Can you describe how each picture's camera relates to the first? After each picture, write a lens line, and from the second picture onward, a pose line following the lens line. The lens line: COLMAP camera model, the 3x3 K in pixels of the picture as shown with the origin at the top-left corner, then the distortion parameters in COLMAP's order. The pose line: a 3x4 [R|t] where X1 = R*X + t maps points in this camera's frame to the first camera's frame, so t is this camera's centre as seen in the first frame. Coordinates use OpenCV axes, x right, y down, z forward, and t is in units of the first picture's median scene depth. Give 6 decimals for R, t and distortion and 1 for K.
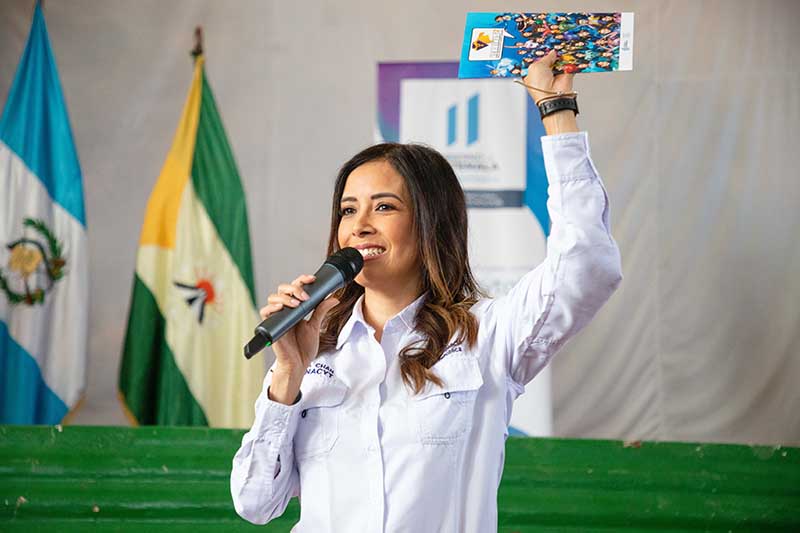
lens RADIAL K [[1761.0, 0, 400.0], [0, 1761.0, 266.5], [0, 0, 1]] dist [0.509633, -0.030840]
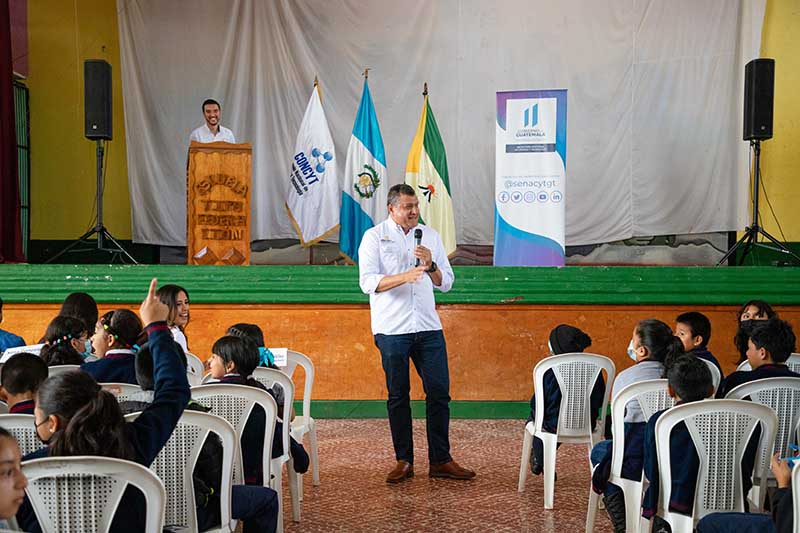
lens RADIAL K [[1195.0, 0, 400.0], [0, 1195.0, 266.5], [0, 0, 1]] dist [0.334281, 0.008387]
pose [[0.988835, -0.011091, -0.148602, 0.108629], [0.039997, 0.980387, 0.192979, -0.220831], [0.143547, -0.196768, 0.969885, -0.756949]]
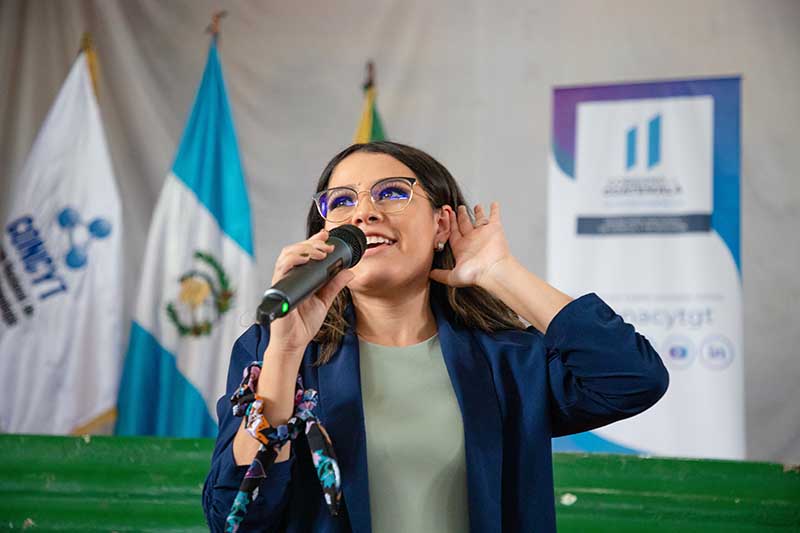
lens RADIAL K [[1498.9, 0, 400.0], [0, 1498.9, 266.5], [0, 0, 1]] dist [0.415402, -0.170442]
pose [[0.984269, -0.016910, -0.175867, 0.051887], [0.006439, 0.998181, -0.059941, 0.032880], [0.176560, 0.057866, 0.982587, 0.193412]]
